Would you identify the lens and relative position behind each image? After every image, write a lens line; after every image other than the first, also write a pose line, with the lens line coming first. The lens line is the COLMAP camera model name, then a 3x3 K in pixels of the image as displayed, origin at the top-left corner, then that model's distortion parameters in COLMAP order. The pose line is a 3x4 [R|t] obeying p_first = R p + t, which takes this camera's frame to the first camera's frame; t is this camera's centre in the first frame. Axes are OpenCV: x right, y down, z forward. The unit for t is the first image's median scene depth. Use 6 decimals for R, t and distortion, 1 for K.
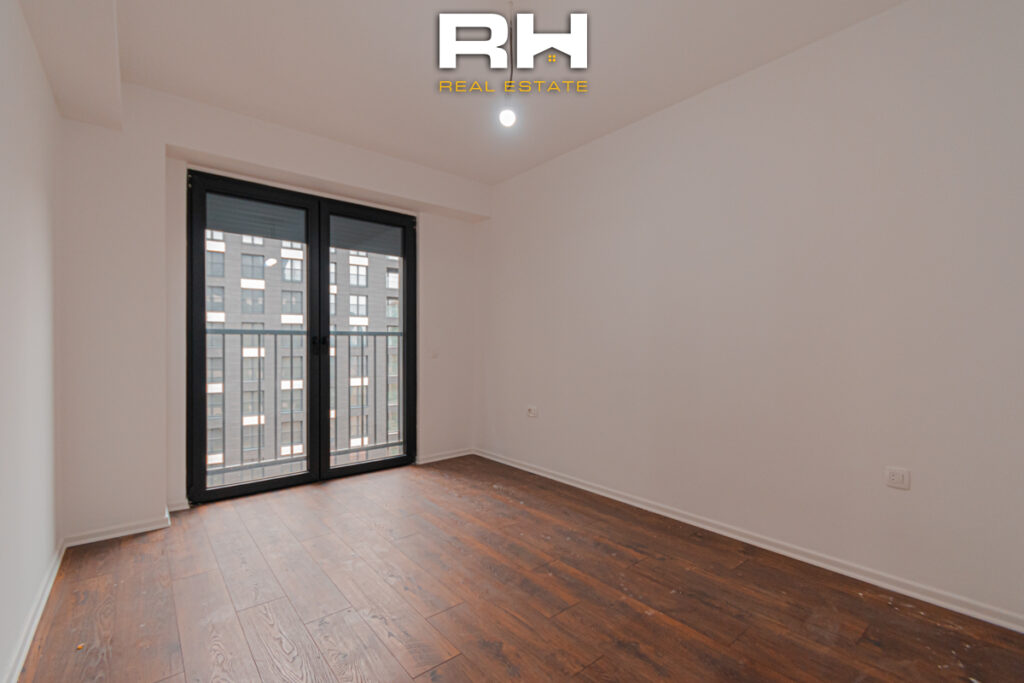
lens RADIAL K [[444.6, 0, 513.0], [0, 444.6, 347.9], [0, 0, 1]] dist [0.004135, 0.000572]
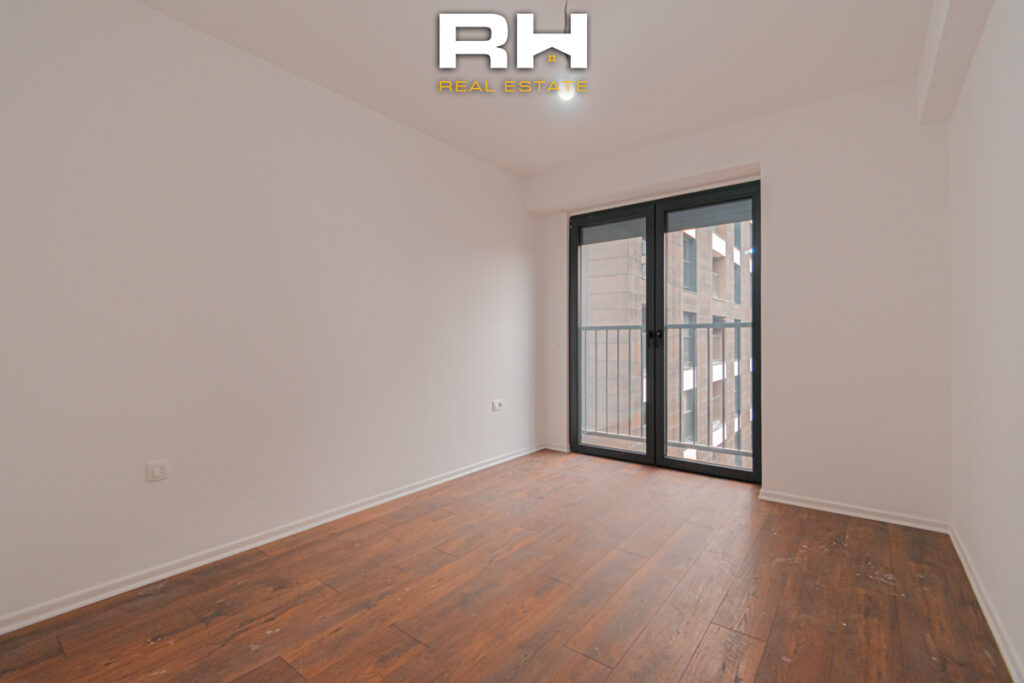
lens RADIAL K [[444.6, 0, 513.3], [0, 444.6, 335.7], [0, 0, 1]] dist [0.004135, 0.000572]
pose [[0.201890, -0.006341, -0.979388, 0.601044], [-0.003026, 0.999970, -0.007098, -0.004386], [0.979403, 0.004397, 0.201865, 0.498409]]
